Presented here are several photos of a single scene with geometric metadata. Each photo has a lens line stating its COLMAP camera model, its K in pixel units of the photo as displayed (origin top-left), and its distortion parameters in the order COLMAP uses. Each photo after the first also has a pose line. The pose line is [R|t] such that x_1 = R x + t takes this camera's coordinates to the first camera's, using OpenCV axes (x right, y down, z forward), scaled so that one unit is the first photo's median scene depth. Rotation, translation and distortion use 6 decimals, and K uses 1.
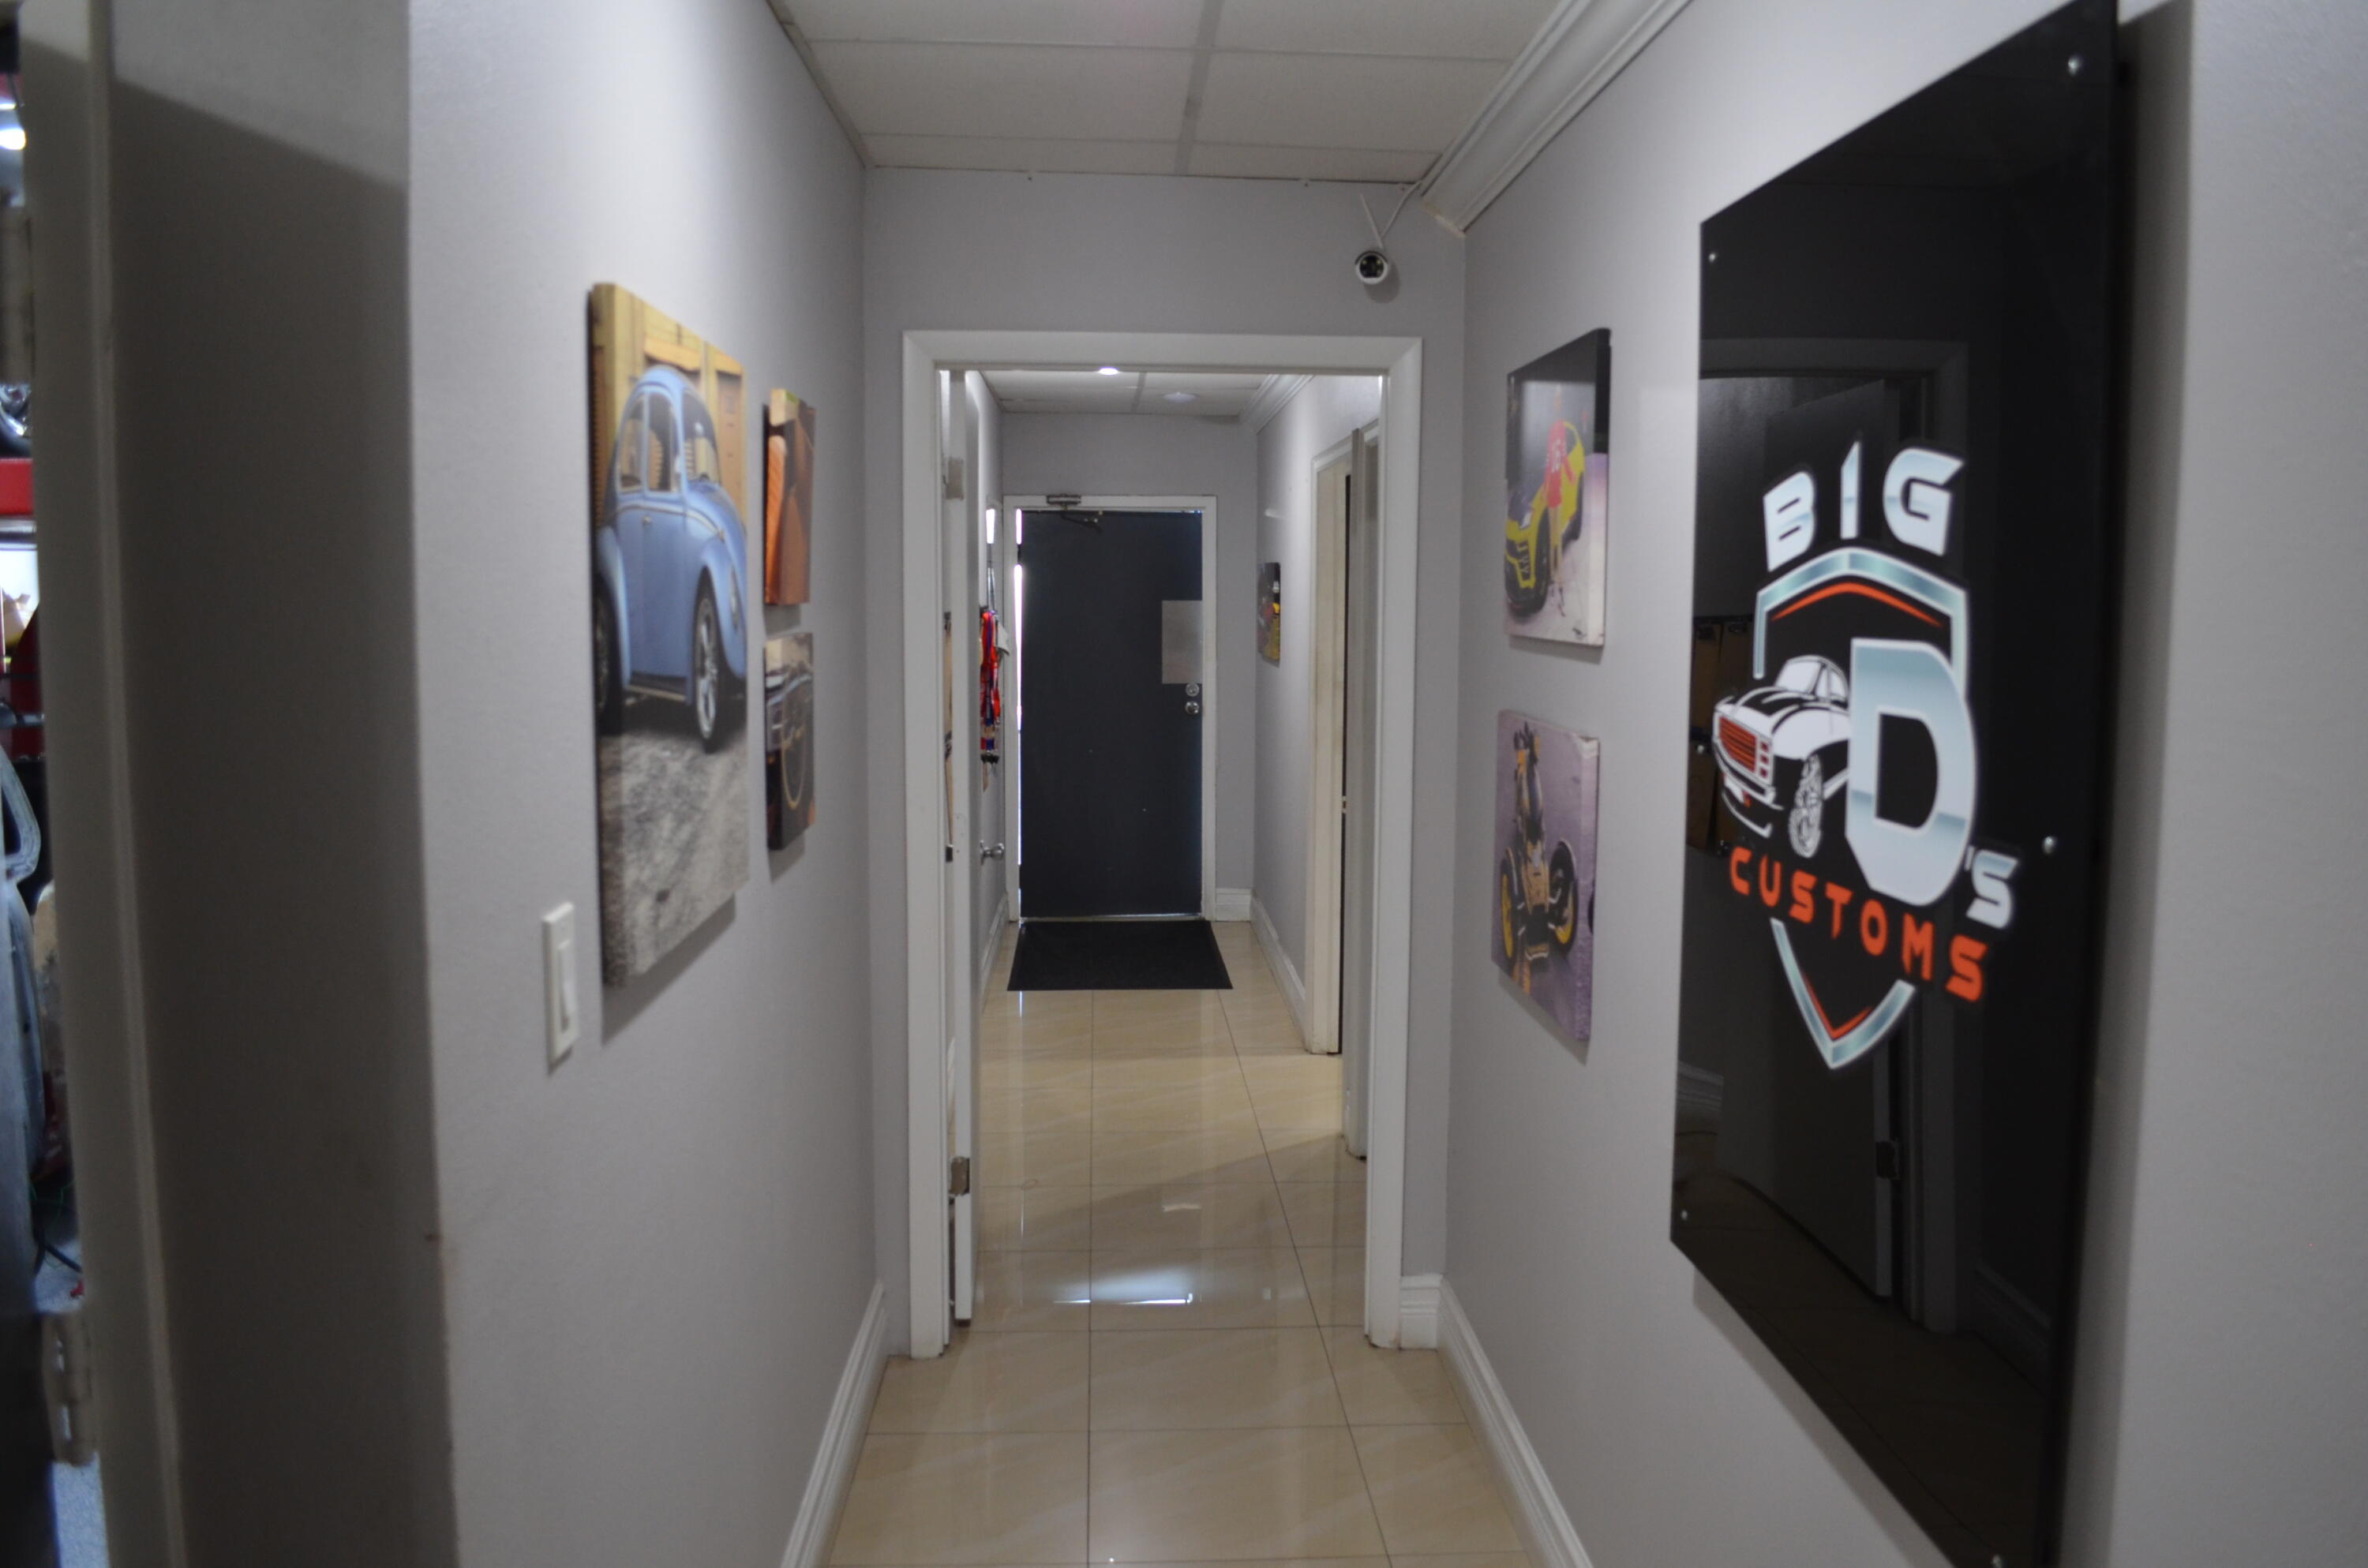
lens RADIAL K [[1909.3, 0, 1179.9], [0, 1909.3, 782.2], [0, 0, 1]] dist [-0.080401, -0.001691]
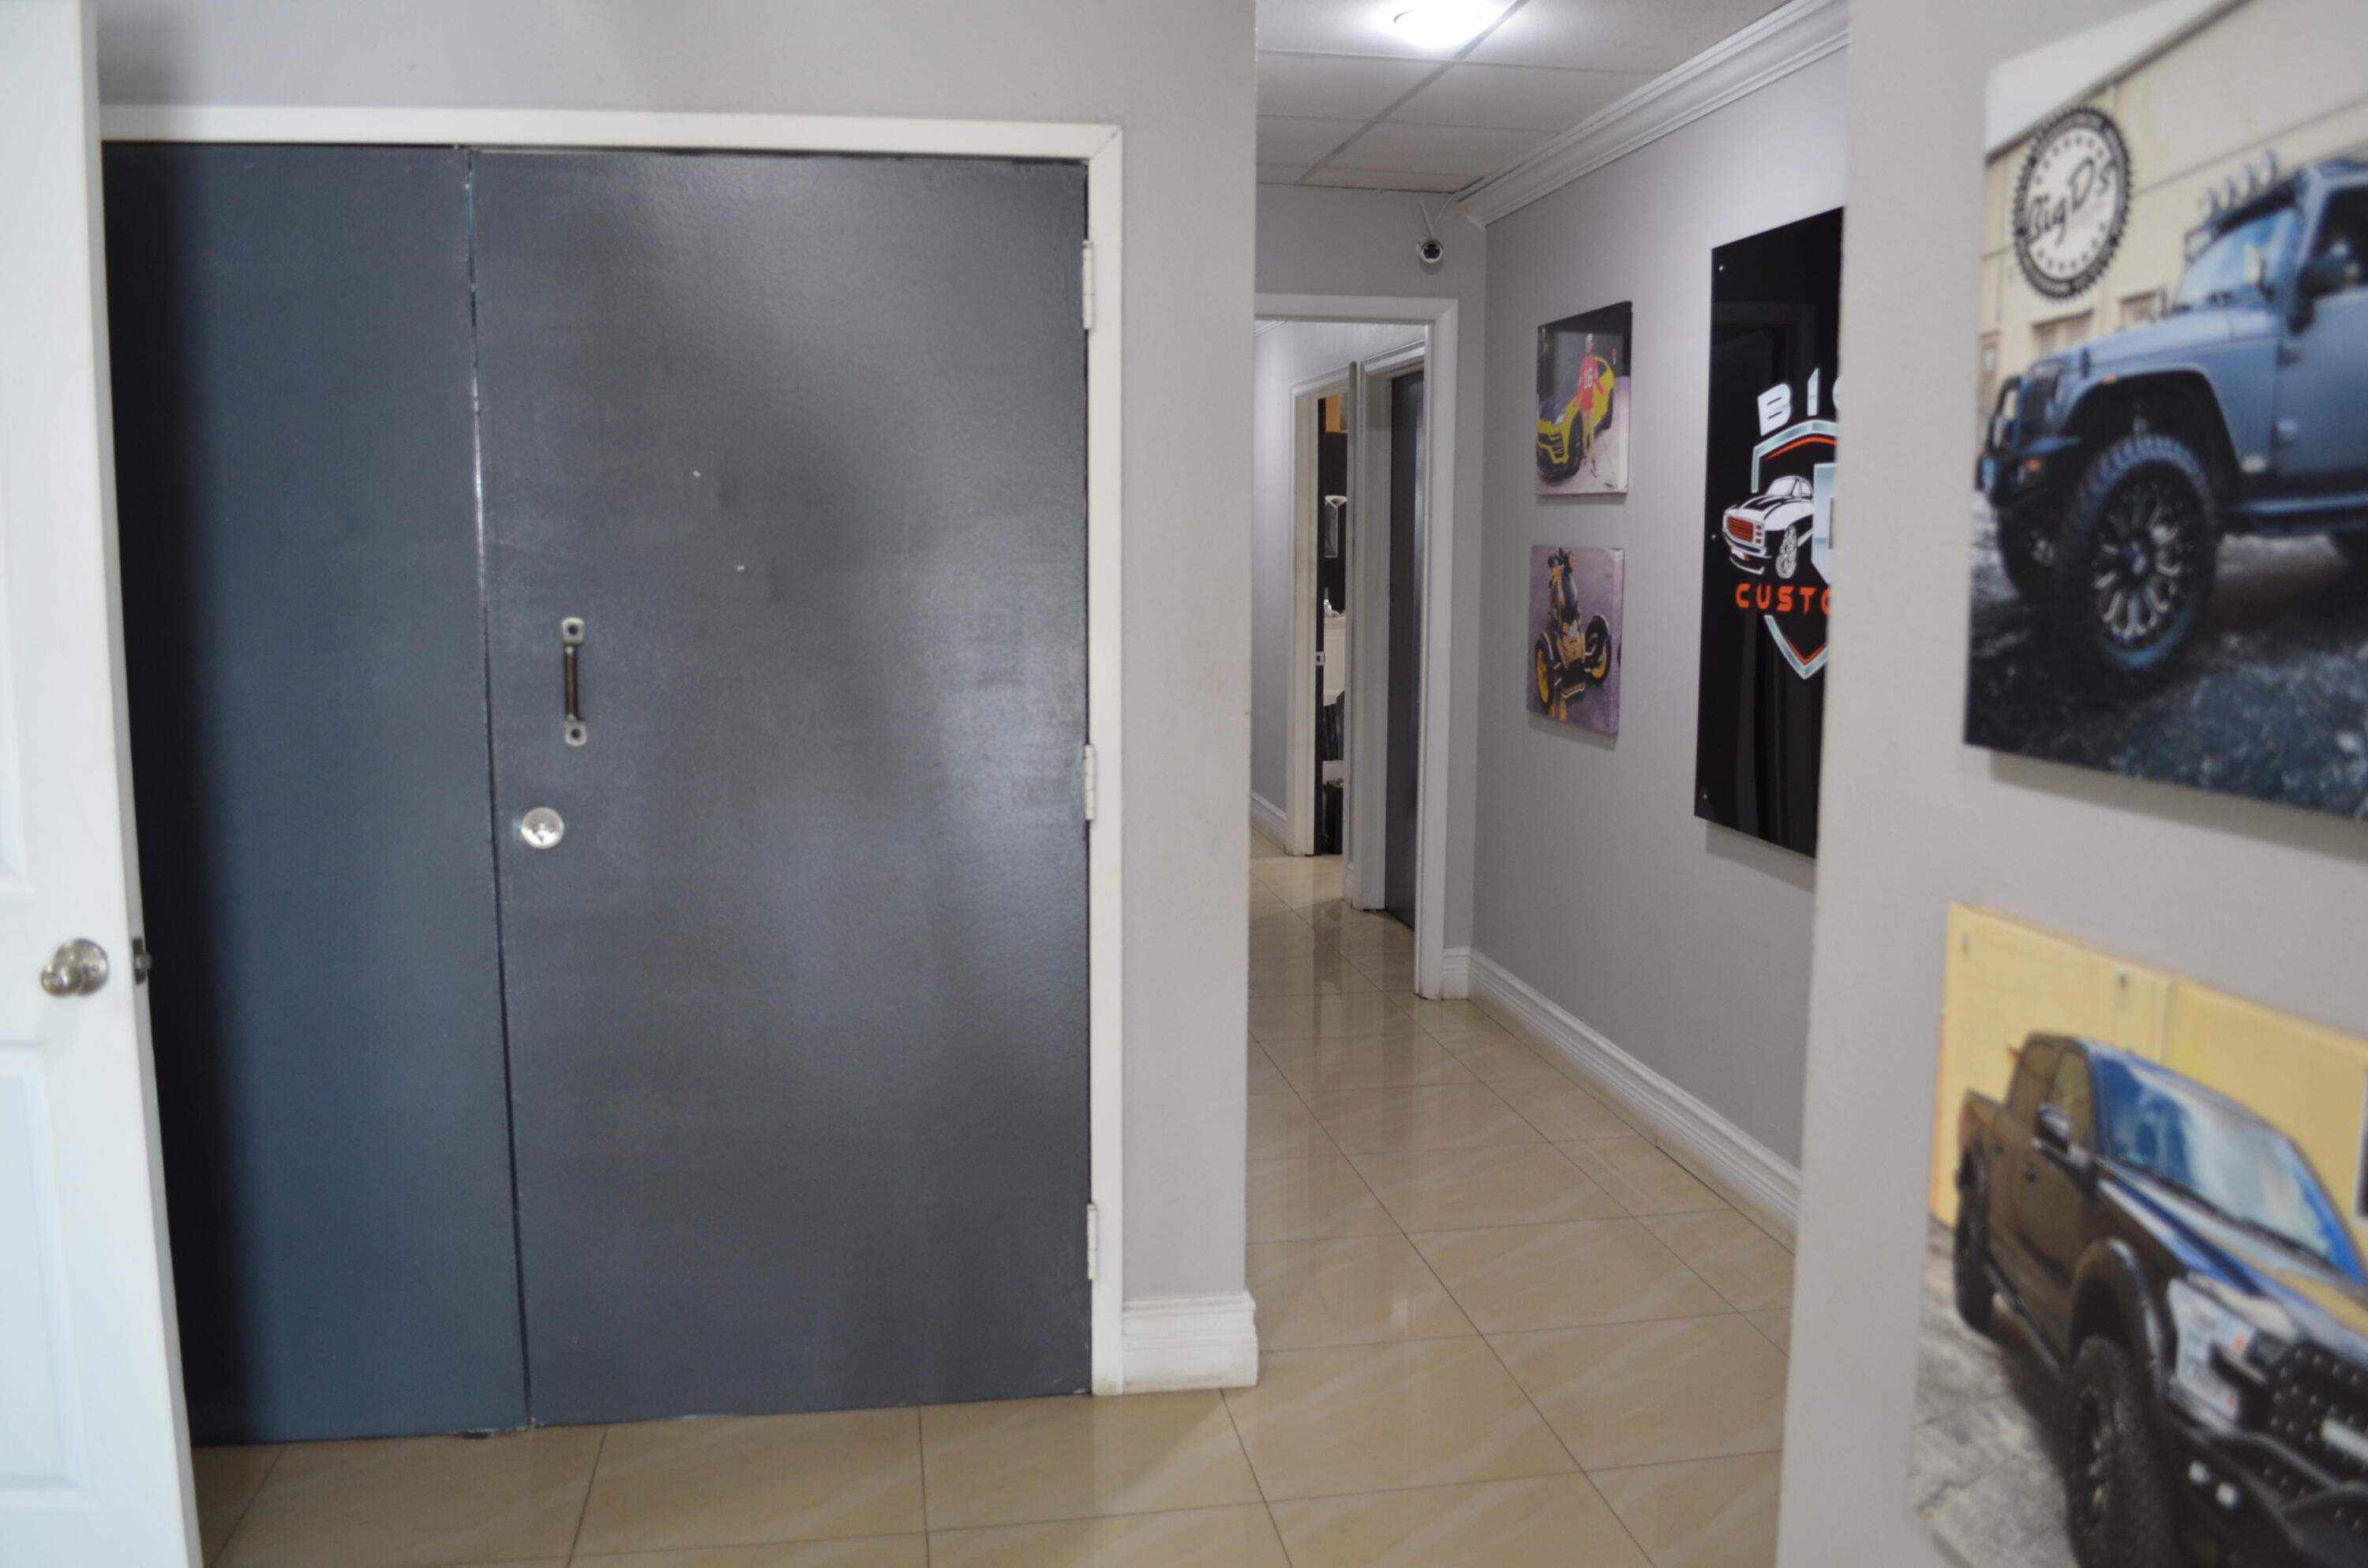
lens RADIAL K [[1909.3, 0, 1189.3], [0, 1909.3, 784.9], [0, 0, 1]] dist [-0.080401, -0.001691]
pose [[0.992794, -0.020579, 0.118055, -0.352136], [0.016564, 0.999254, 0.034891, 0.117285], [-0.118685, -0.032684, 0.992394, -0.599351]]
